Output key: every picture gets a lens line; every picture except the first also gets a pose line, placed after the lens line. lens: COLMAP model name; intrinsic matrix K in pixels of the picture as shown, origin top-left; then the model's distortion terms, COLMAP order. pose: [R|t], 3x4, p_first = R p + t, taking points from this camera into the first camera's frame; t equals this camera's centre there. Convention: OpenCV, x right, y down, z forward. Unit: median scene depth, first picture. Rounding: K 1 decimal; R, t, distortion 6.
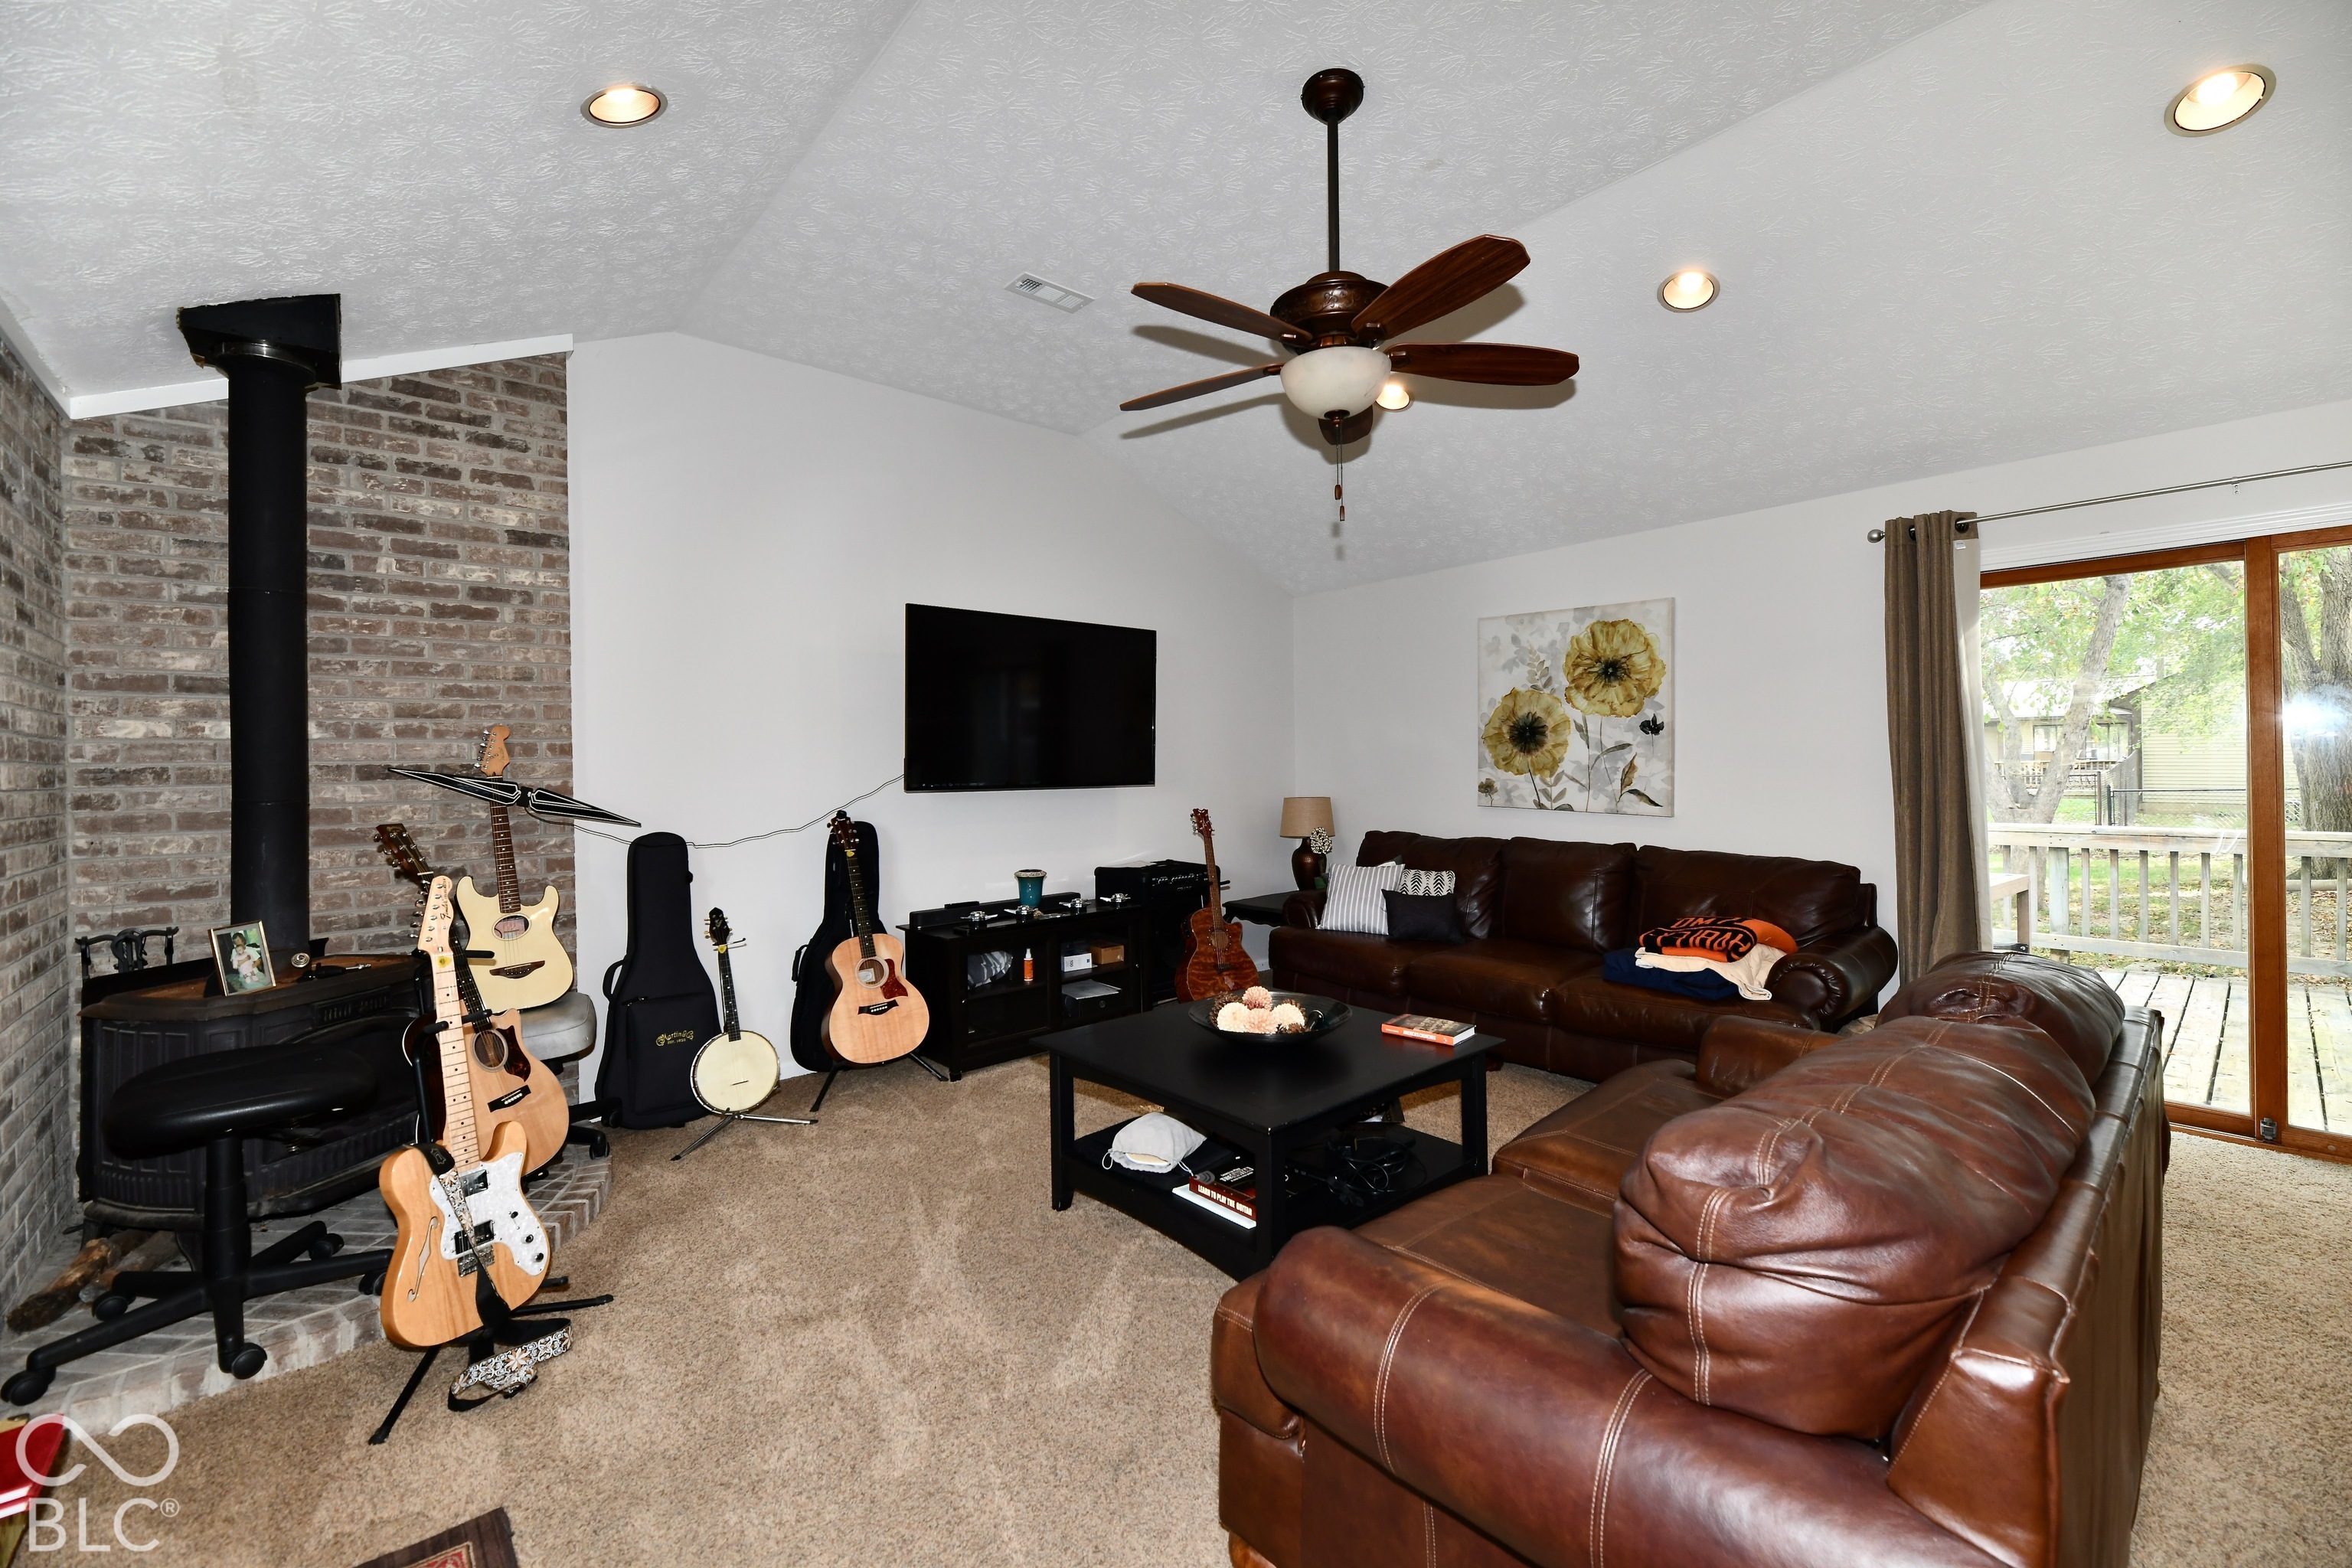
lens RADIAL K [[963.5, 0, 1184.5], [0, 963.5, 770.0], [0, 0, 1]] dist [-0.002009, -0.000254]
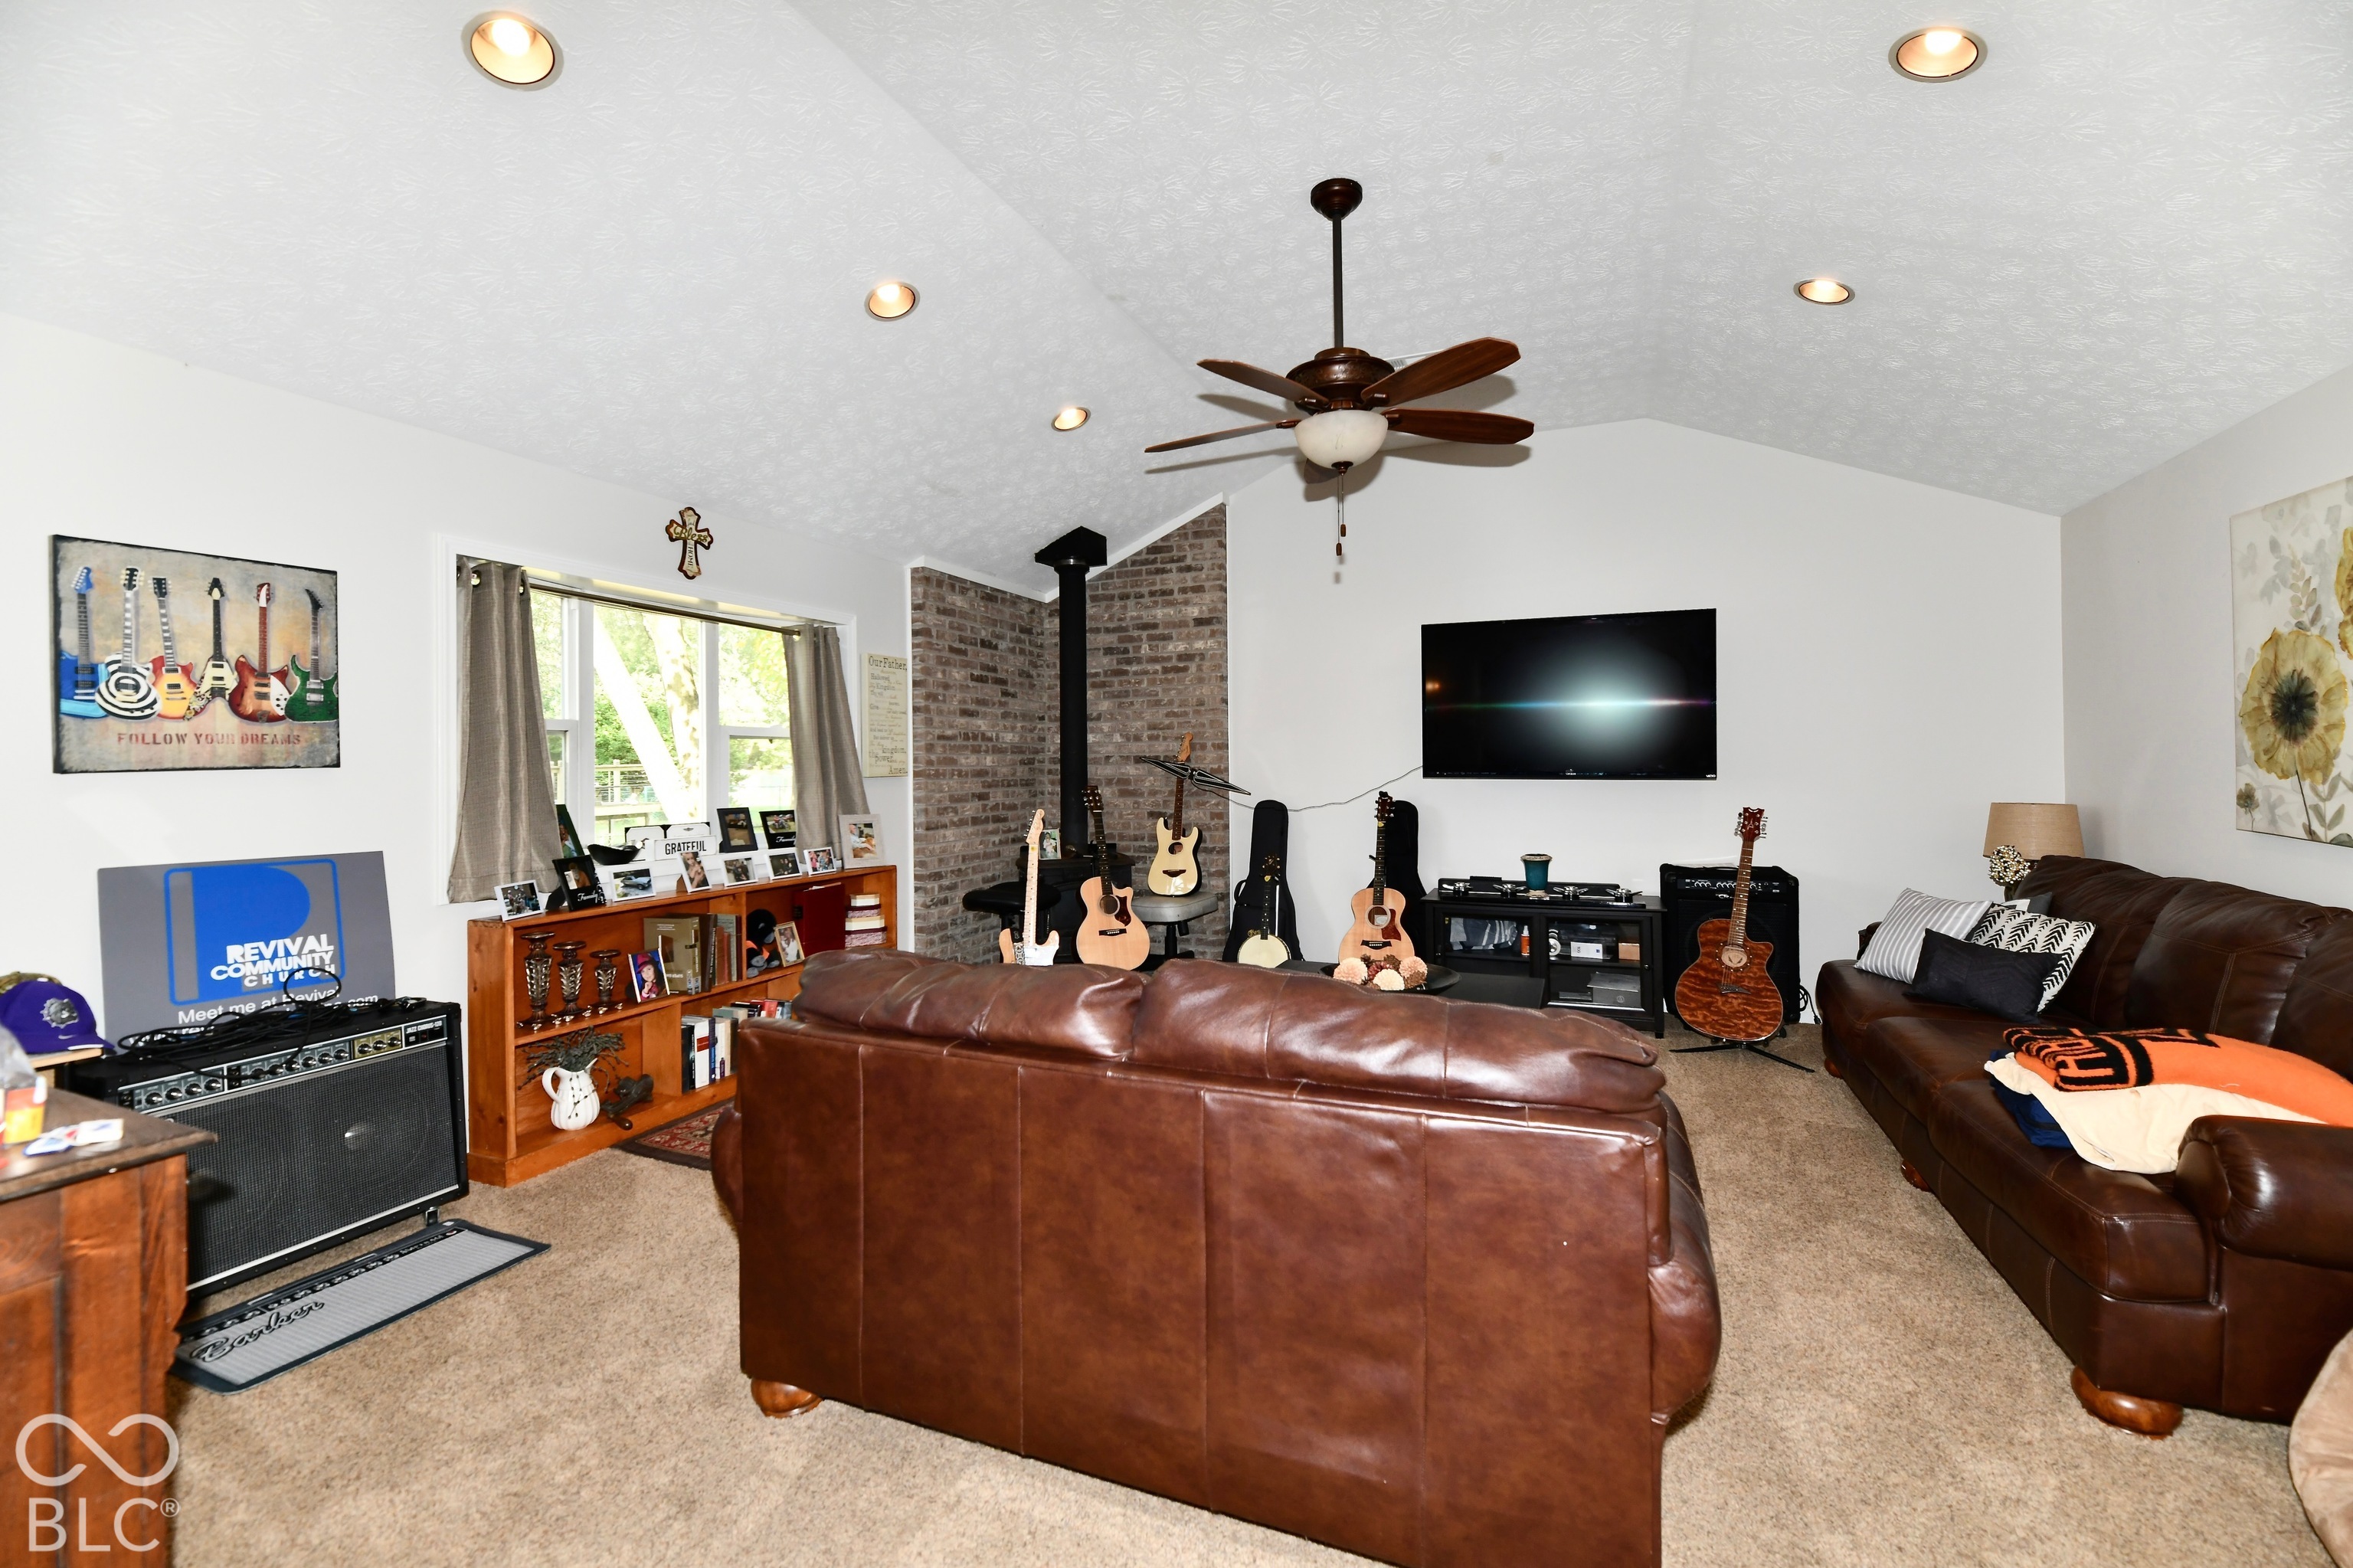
lens RADIAL K [[966.7, 0, 1191.4], [0, 966.7, 762.8], [0, 0, 1]] dist [-0.006364, -0.000467]
pose [[0.442814, 0.012302, -0.896529, 0.637944], [-0.003935, 0.999923, 0.011777, -0.009564], [0.896605, -0.001688, 0.442829, 0.176333]]
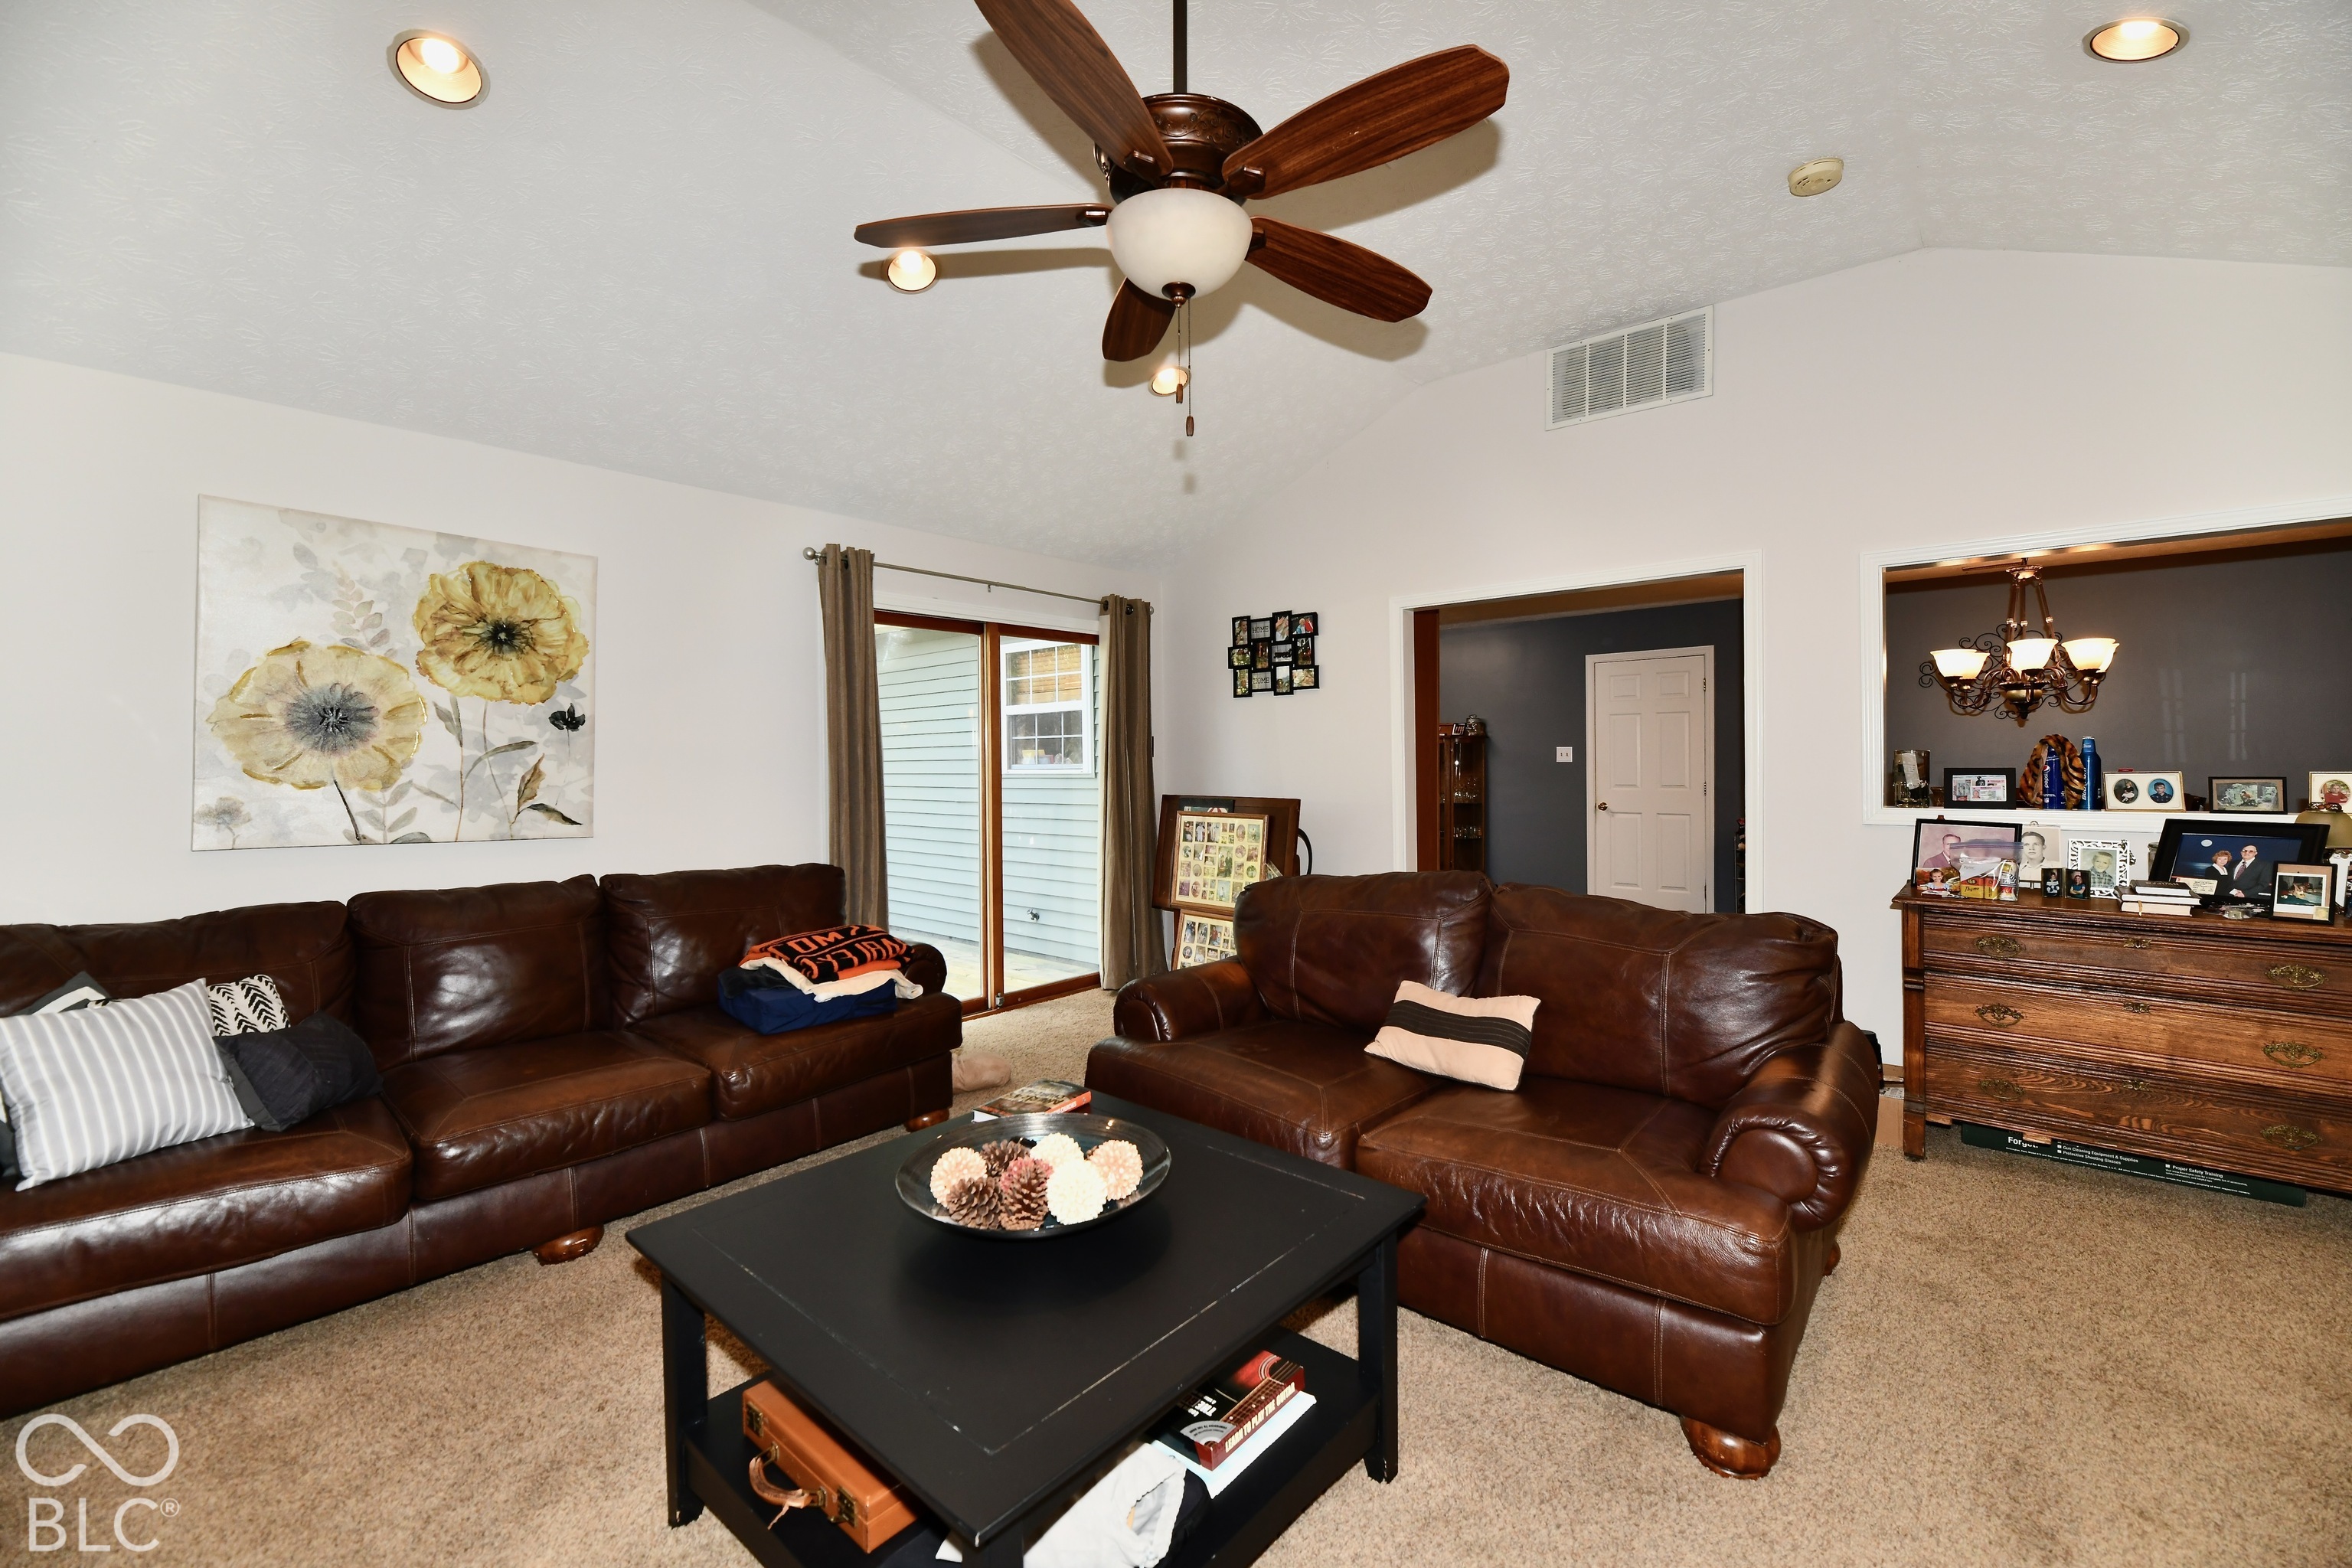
lens RADIAL K [[966.2, 0, 1190.9], [0, 966.2, 762.8], [0, 0, 1]] dist [-0.006364, -0.000467]
pose [[-0.142141, 0.011441, 0.989780, -0.331869], [0.017521, 0.999806, -0.009040, 0.004167], [-0.989691, 0.016057, -0.142314, 0.622240]]
